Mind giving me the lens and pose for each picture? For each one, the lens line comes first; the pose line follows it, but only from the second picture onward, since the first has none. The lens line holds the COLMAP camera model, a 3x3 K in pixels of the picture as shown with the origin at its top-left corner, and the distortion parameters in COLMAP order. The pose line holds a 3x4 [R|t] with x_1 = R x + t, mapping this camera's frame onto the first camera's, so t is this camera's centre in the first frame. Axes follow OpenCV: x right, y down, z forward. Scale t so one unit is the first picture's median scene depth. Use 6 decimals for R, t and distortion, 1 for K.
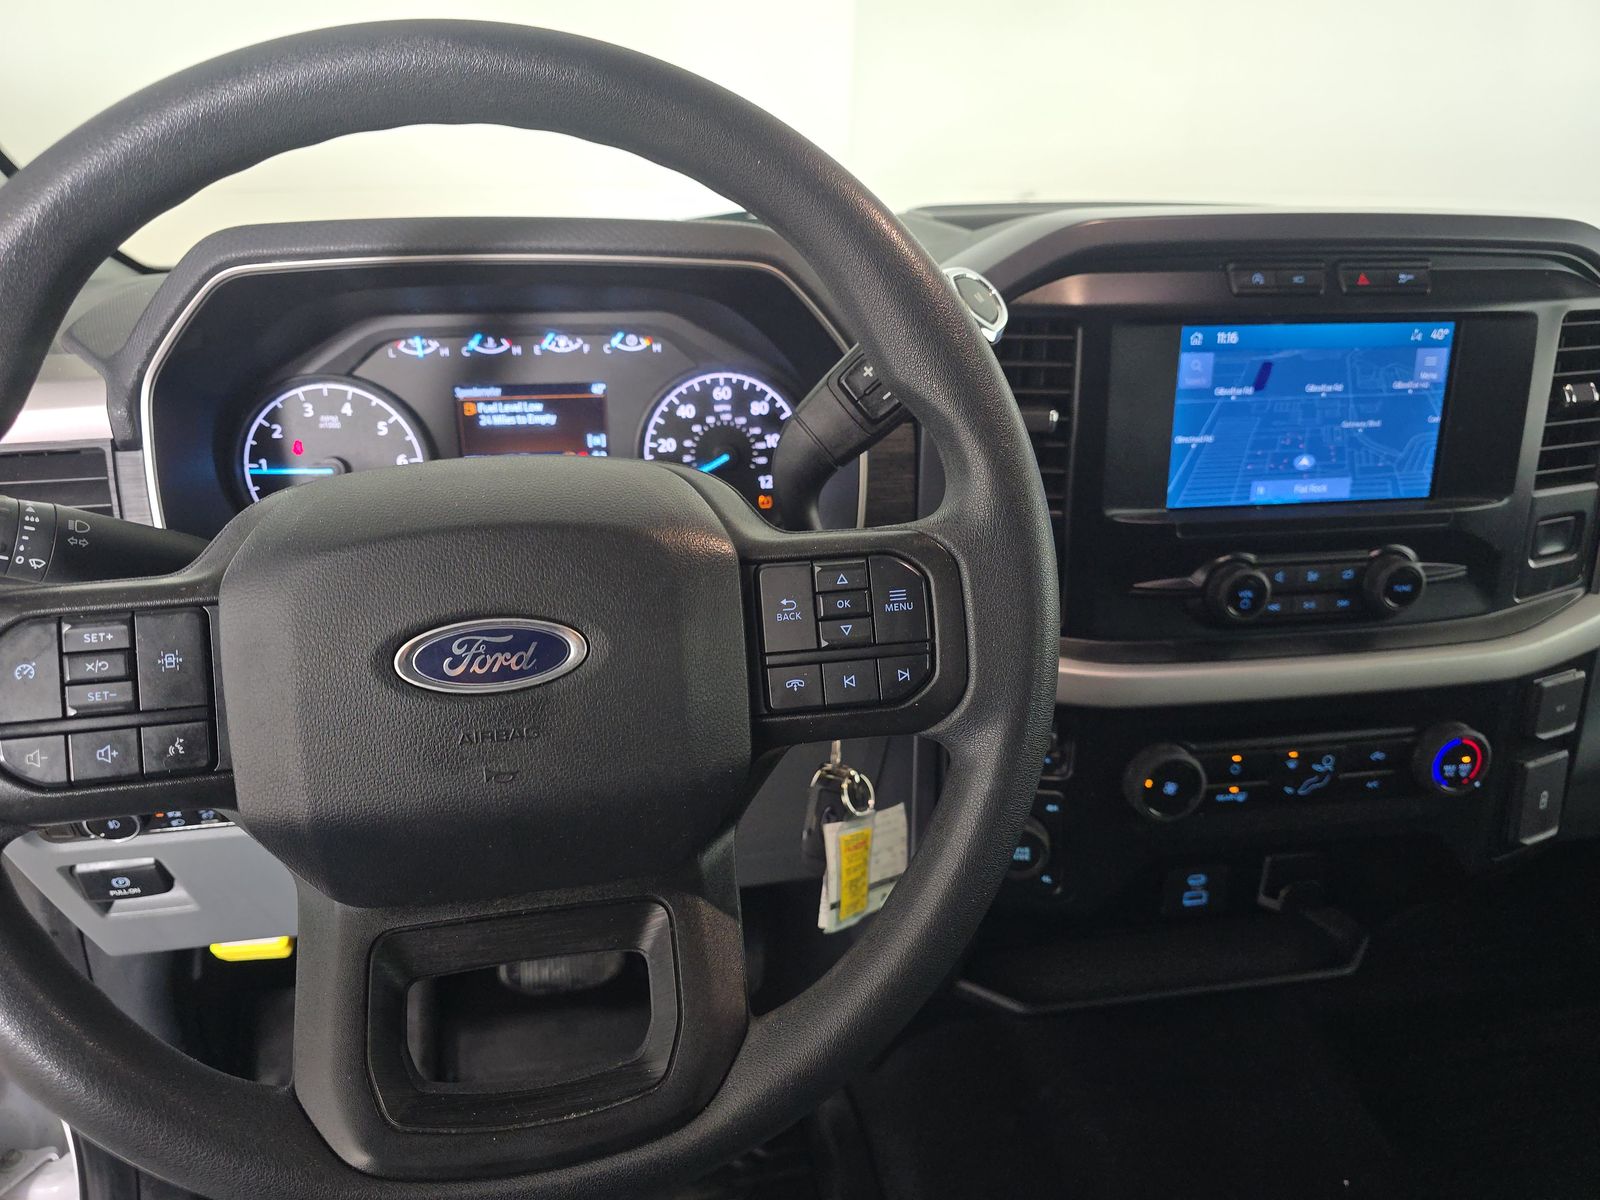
lens RADIAL K [[1062.4, 0, 783.1], [0, 1062.4, 615.8], [0, 0, 1]] dist [0.036959, -0.012459]
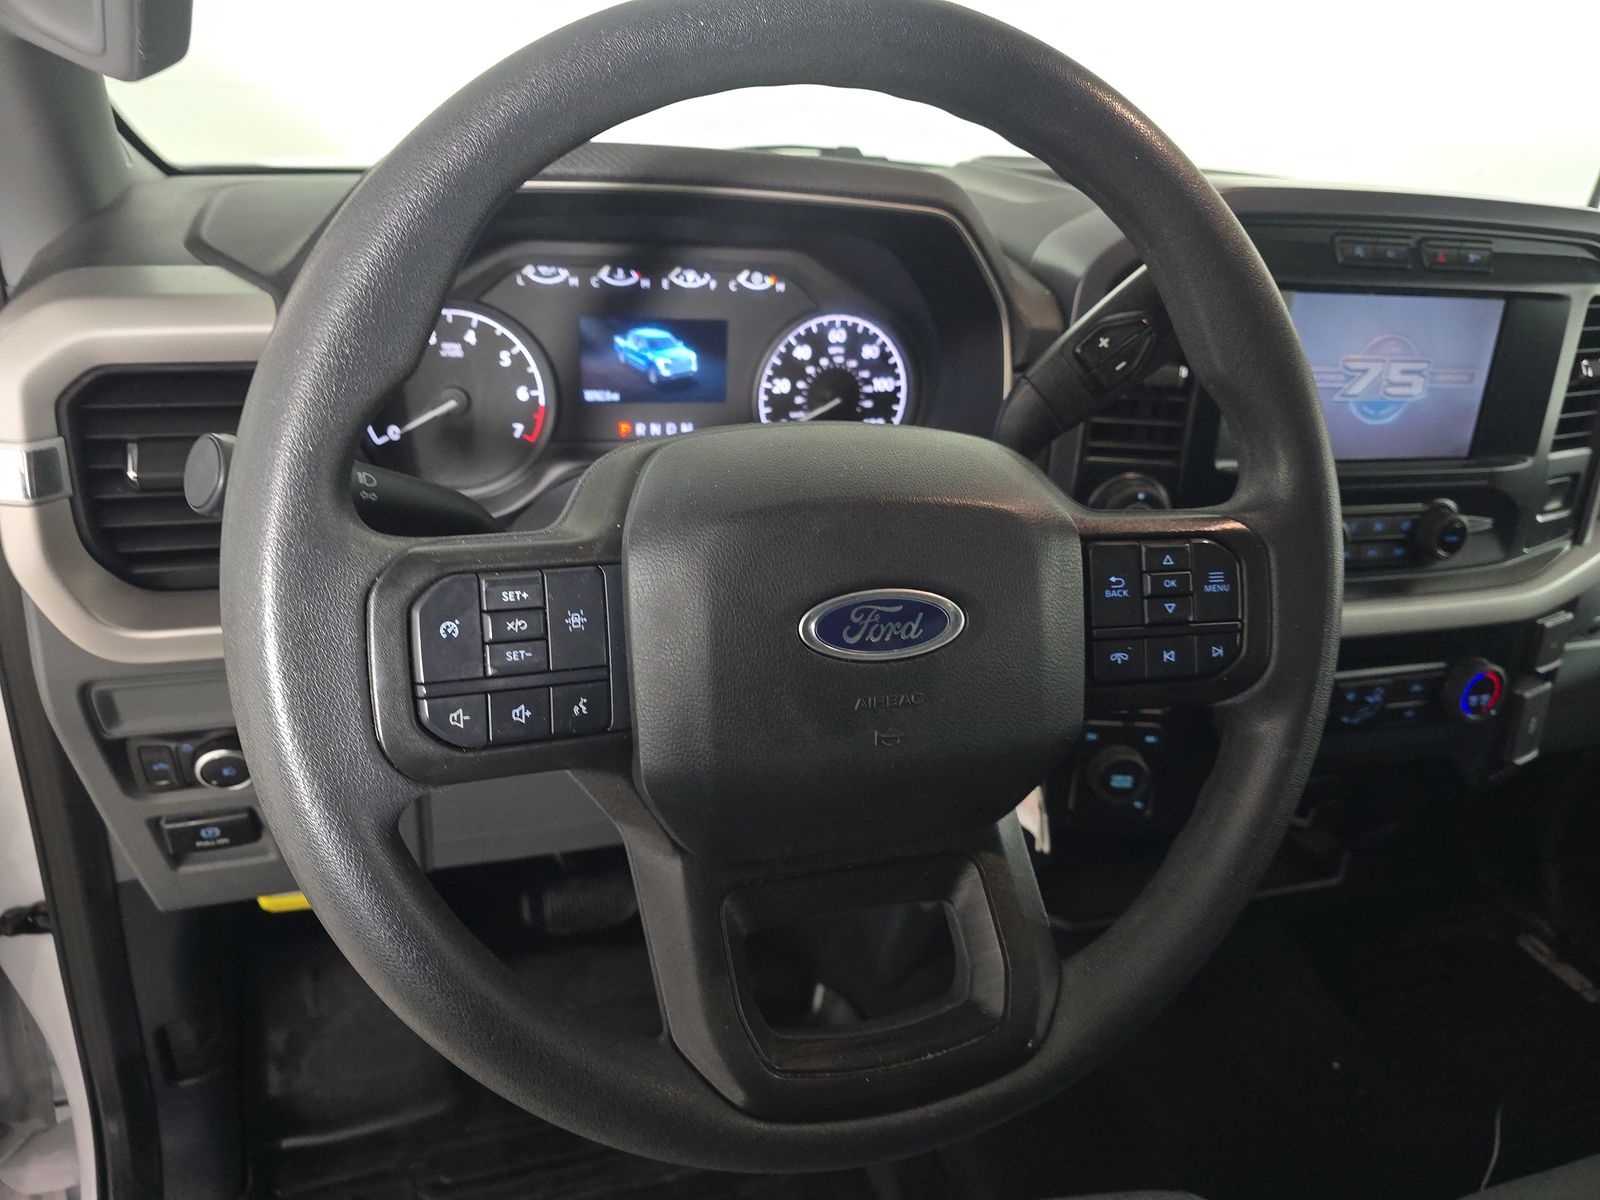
lens RADIAL K [[1062.4, 0, 816.4], [0, 1062.4, 605.9], [0, 0, 1]] dist [0.036959, -0.012459]
pose [[0.987754, 0.003417, 0.155984, -0.243080], [-0.010386, 0.998983, 0.043883, 0.002178], [-0.155675, -0.044966, 0.986784, -0.002895]]
